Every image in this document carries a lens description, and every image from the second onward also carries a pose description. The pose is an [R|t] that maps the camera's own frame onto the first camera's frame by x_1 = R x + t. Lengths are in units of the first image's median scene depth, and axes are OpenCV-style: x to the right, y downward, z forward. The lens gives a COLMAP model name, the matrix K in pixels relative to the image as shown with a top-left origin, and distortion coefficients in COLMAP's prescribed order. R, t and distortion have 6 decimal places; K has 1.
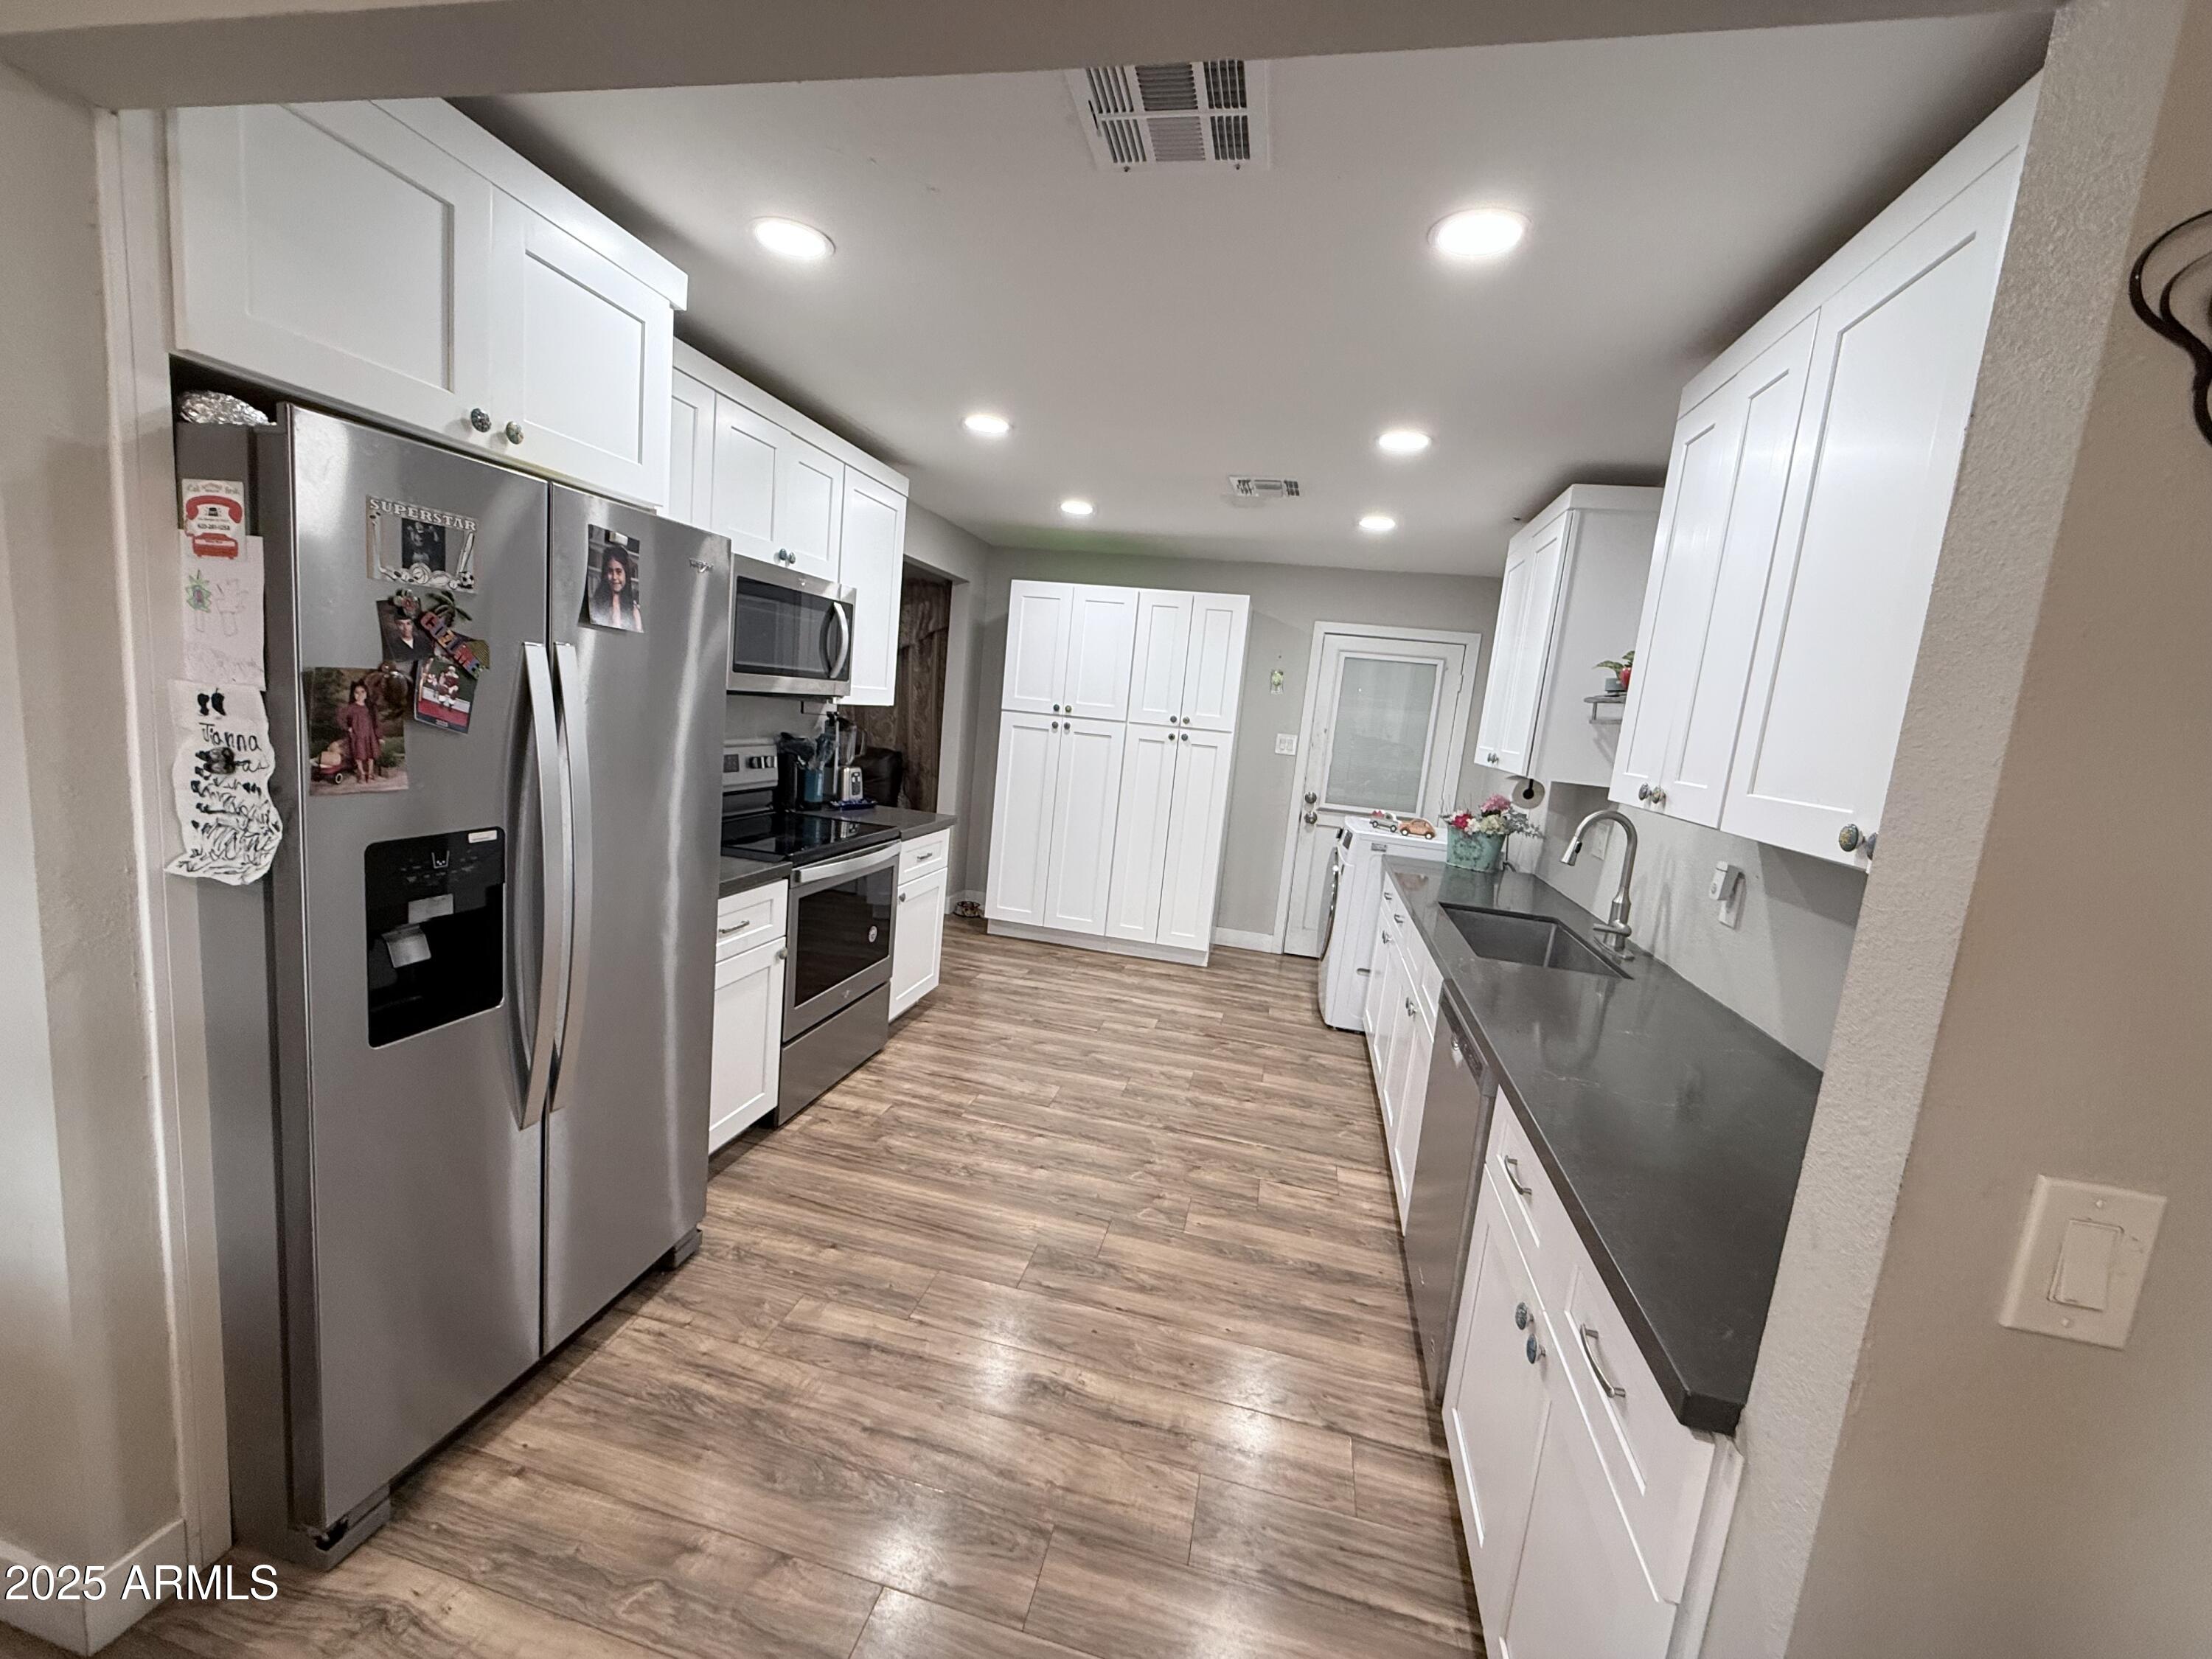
lens RADIAL K [[885.9, 0, 1106.0], [0, 885.9, 829.5], [0, 0, 1]] dist [-0.001232, -0.000008]
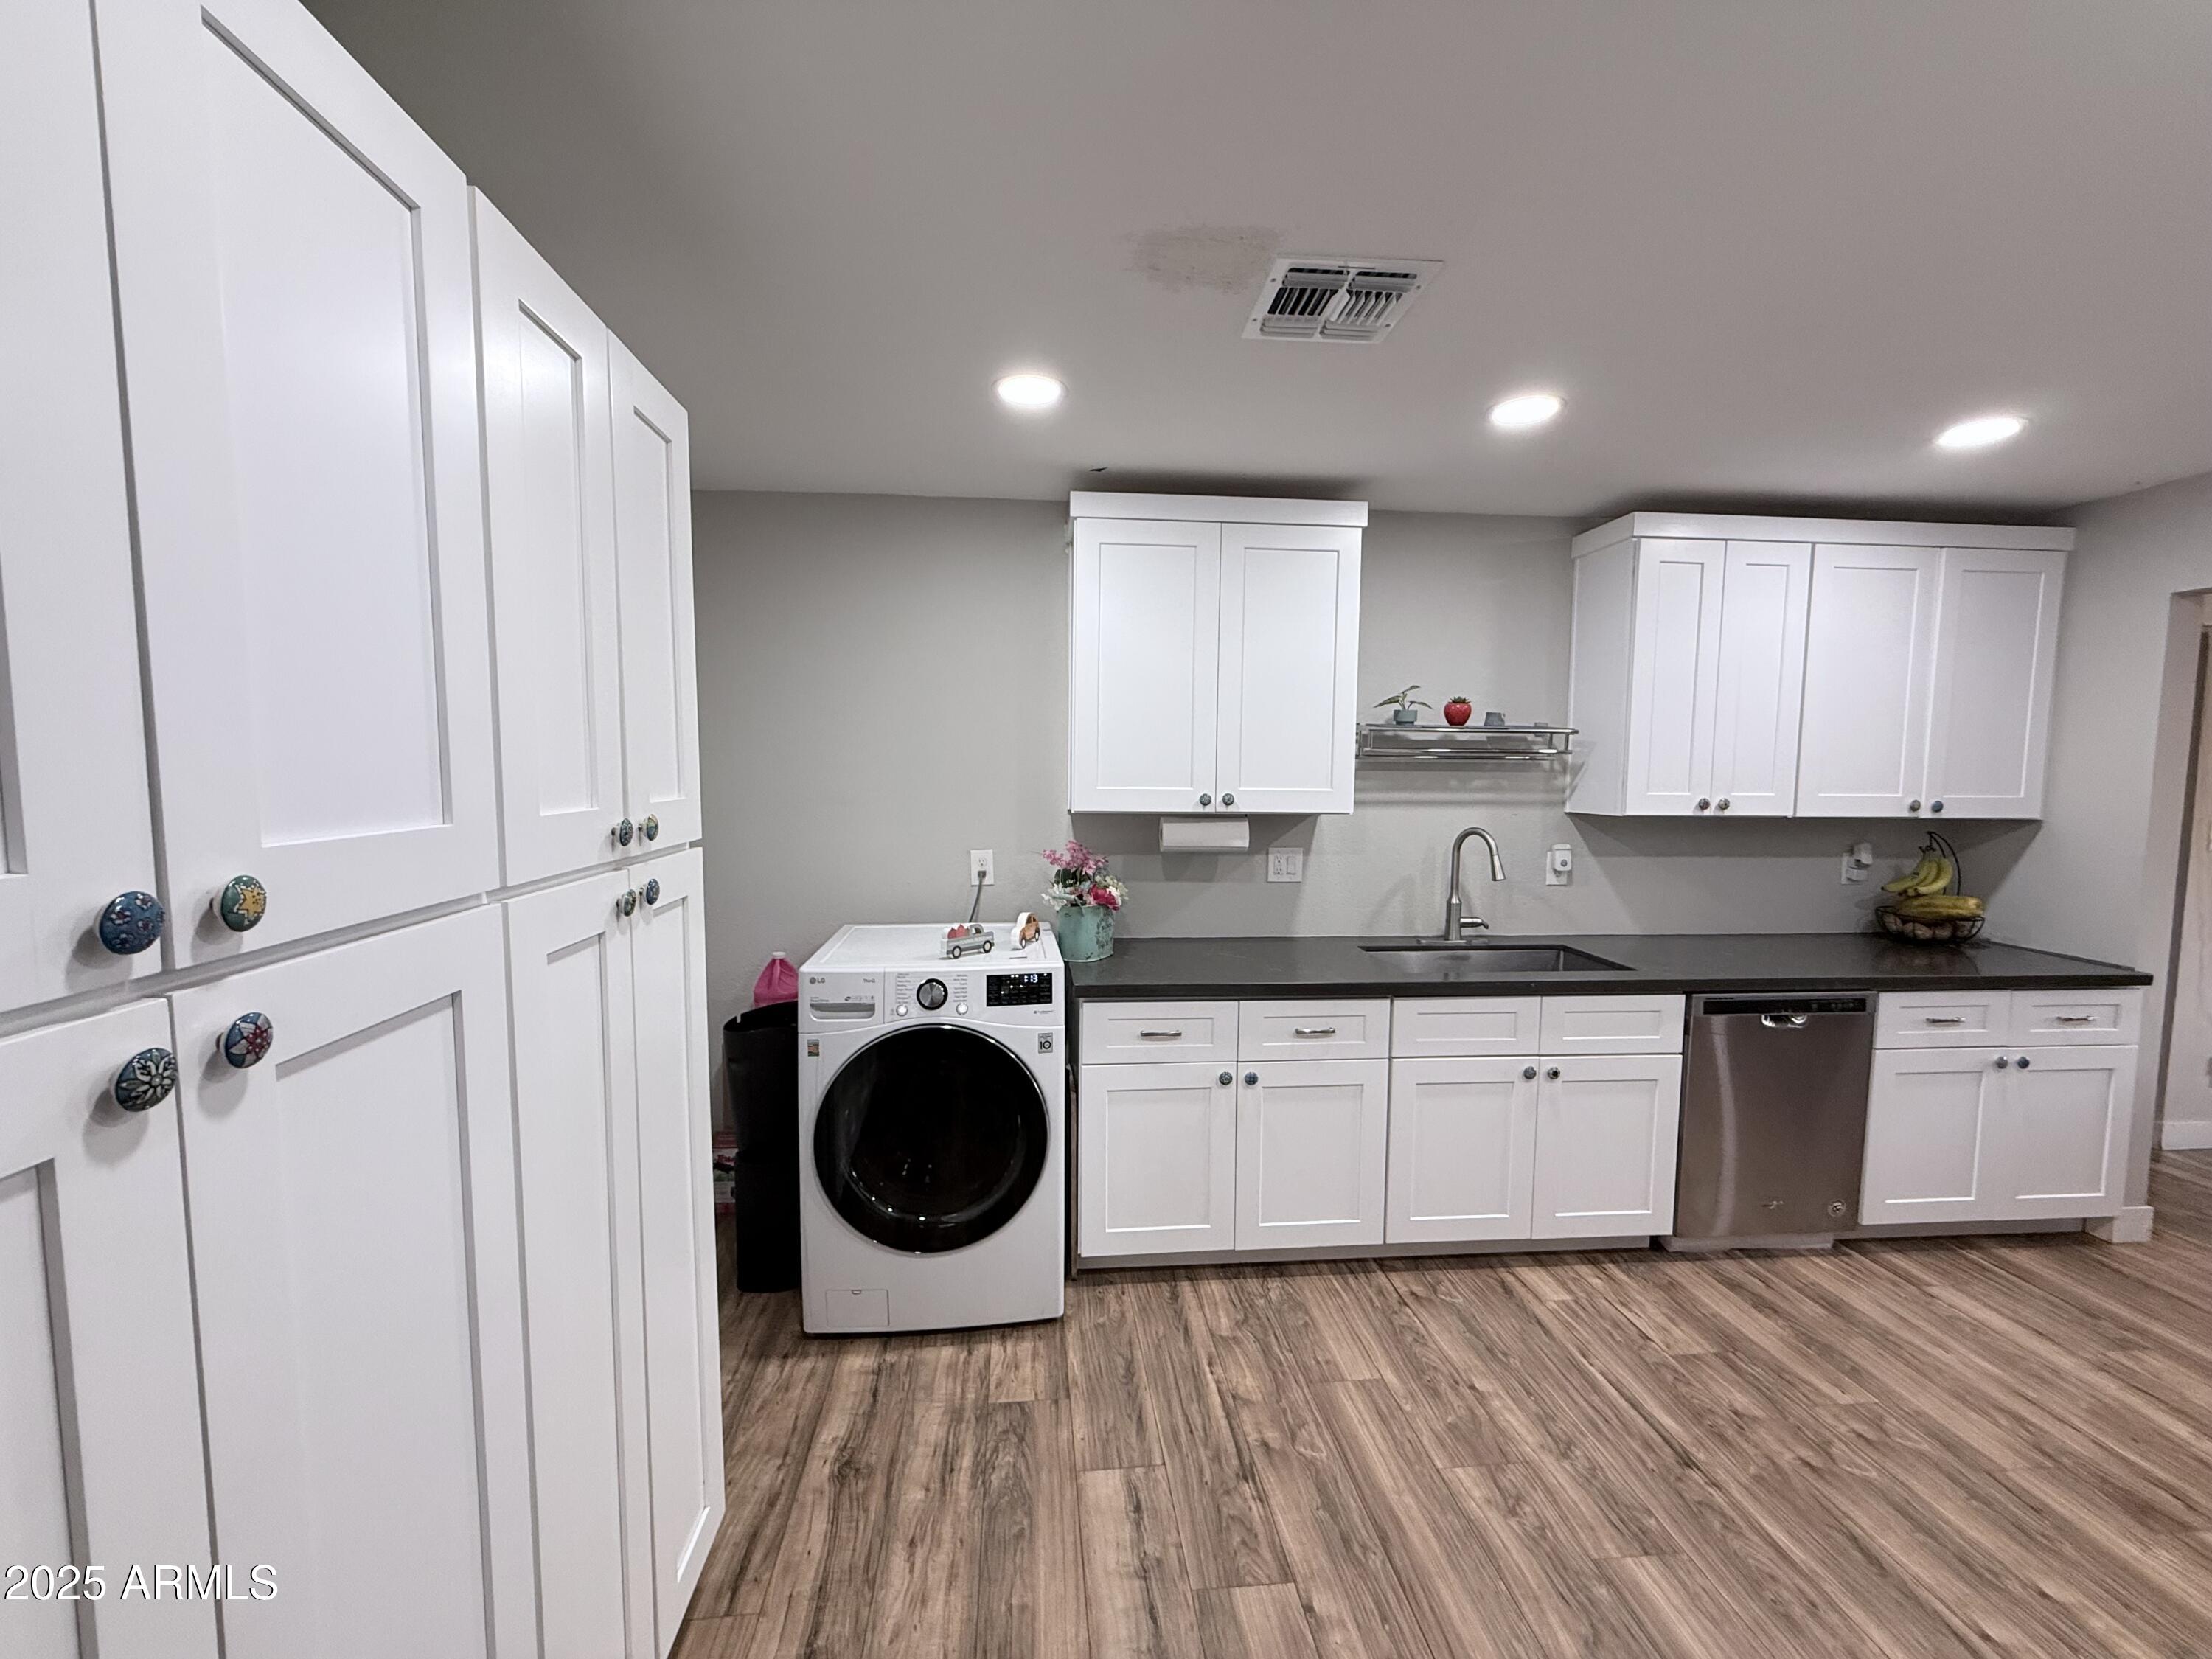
lens RADIAL K [[885.9, 0, 1106.0], [0, 885.9, 829.5], [0, 0, 1]] dist [-0.001232, -0.000008]
pose [[-0.305265, -0.168170, 0.937300, -0.265597], [0.101909, 0.972861, 0.207741, -0.221107], [-0.946799, 0.158936, -0.279842, 1.290825]]
